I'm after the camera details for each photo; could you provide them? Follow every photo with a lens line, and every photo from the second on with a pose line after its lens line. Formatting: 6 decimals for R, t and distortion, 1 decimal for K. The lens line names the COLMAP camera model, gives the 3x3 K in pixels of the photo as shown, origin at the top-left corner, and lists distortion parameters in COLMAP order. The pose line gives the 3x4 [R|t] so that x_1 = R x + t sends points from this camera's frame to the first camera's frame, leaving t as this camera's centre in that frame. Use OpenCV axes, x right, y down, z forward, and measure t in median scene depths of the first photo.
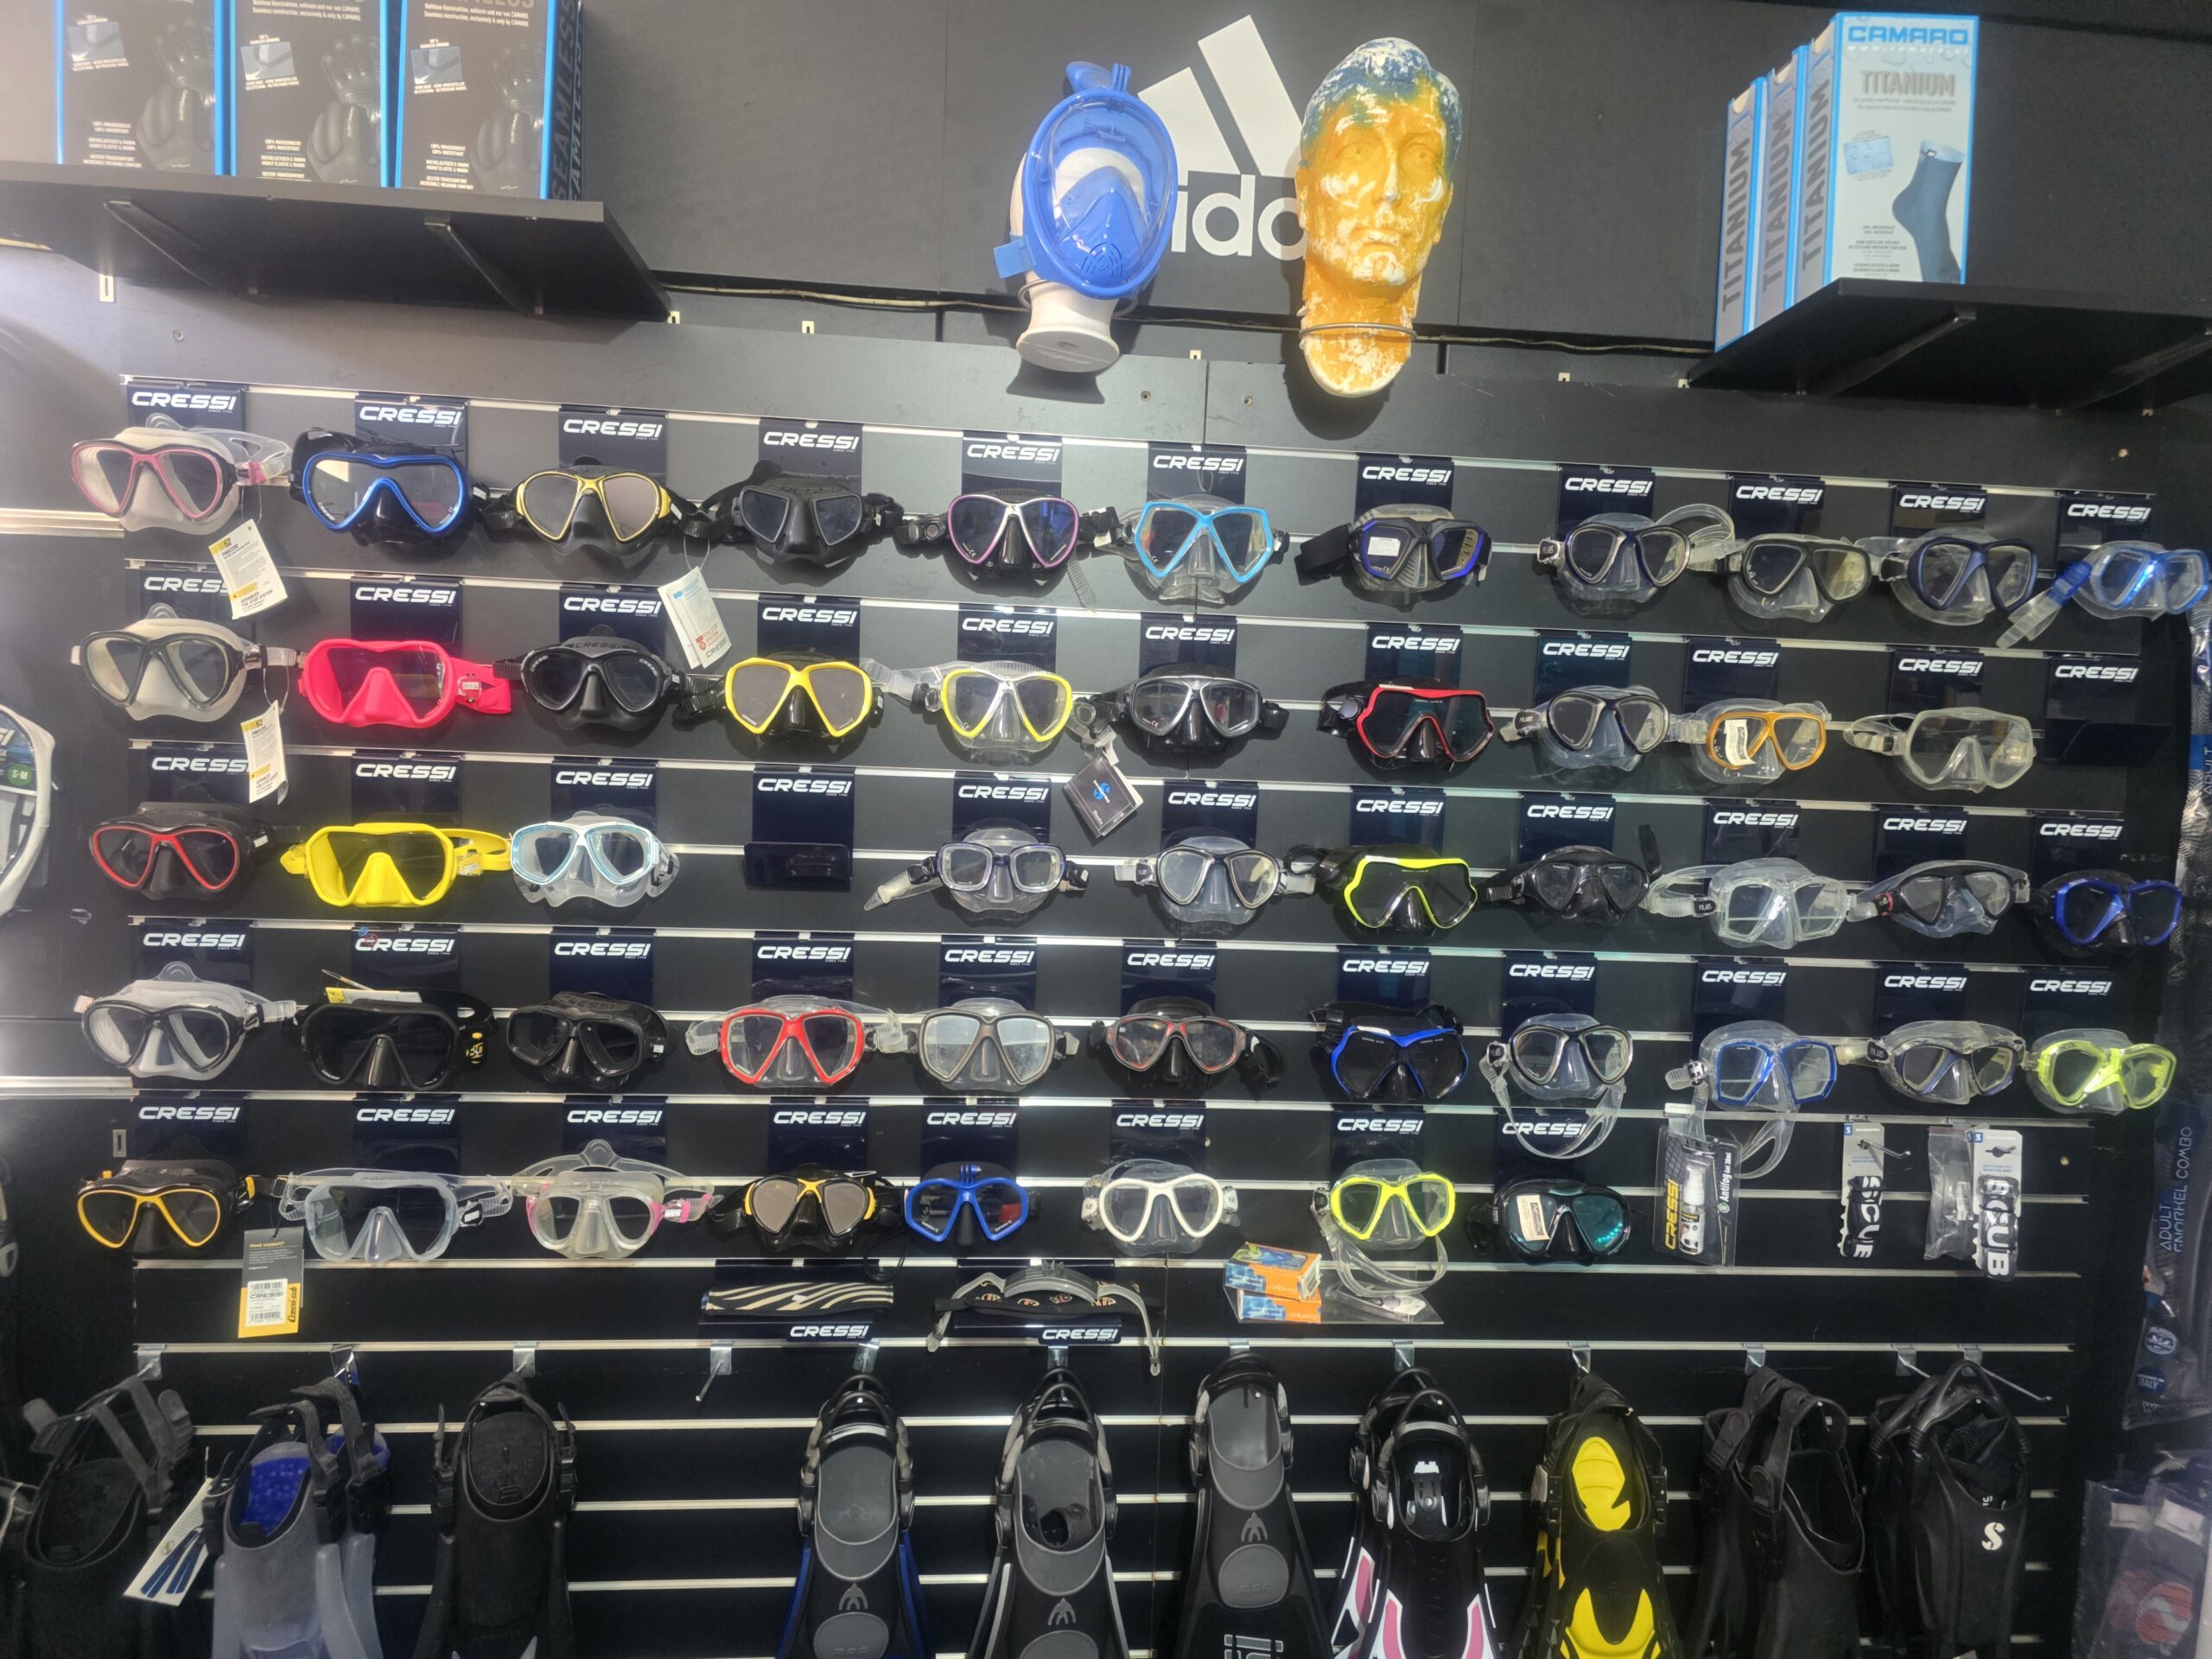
lens RADIAL K [[1471.4, 0, 1104.7], [0, 1471.4, 811.1], [0, 0, 1]] dist [0.061205, -0.070770]
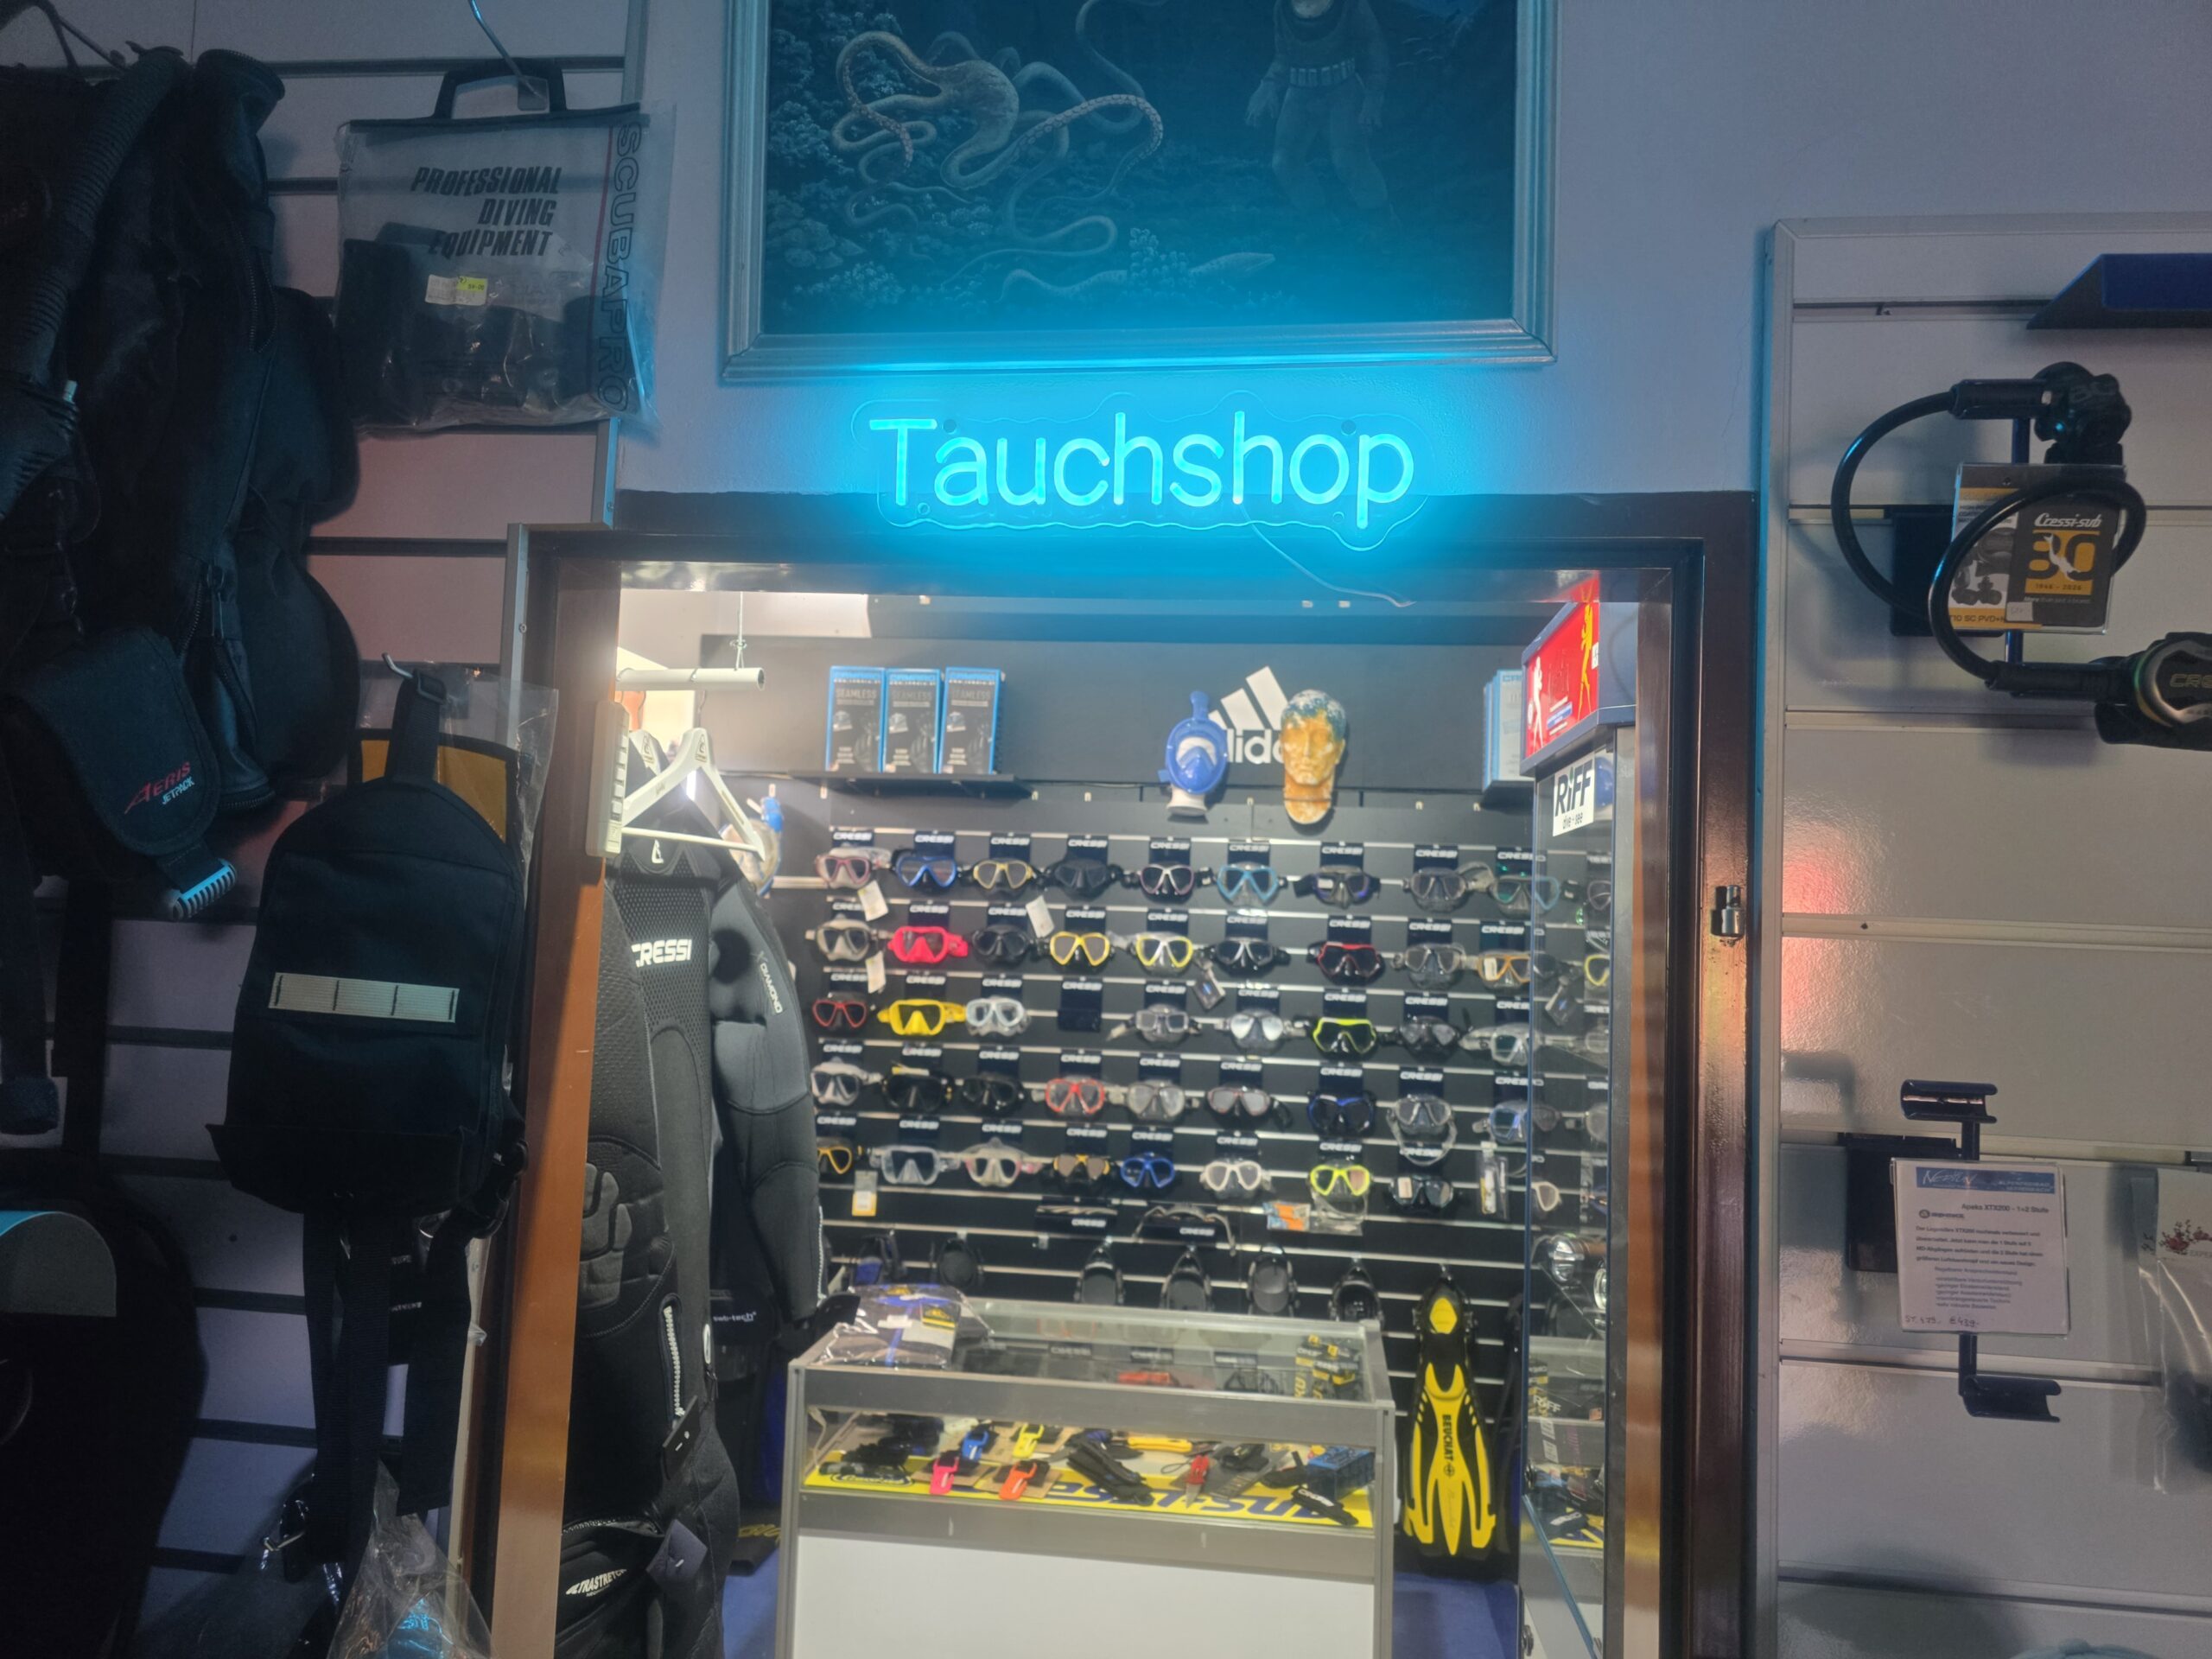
lens RADIAL K [[1415.1, 0, 1127.2], [0, 1415.1, 824.4], [0, 0, 1]] dist [0.088374, -0.061135]
pose [[0.981495, -0.019678, -0.190474, 0.310832], [-0.011020, 0.987253, -0.158779, 0.087978], [0.191171, 0.157940, 0.968767, -1.251406]]
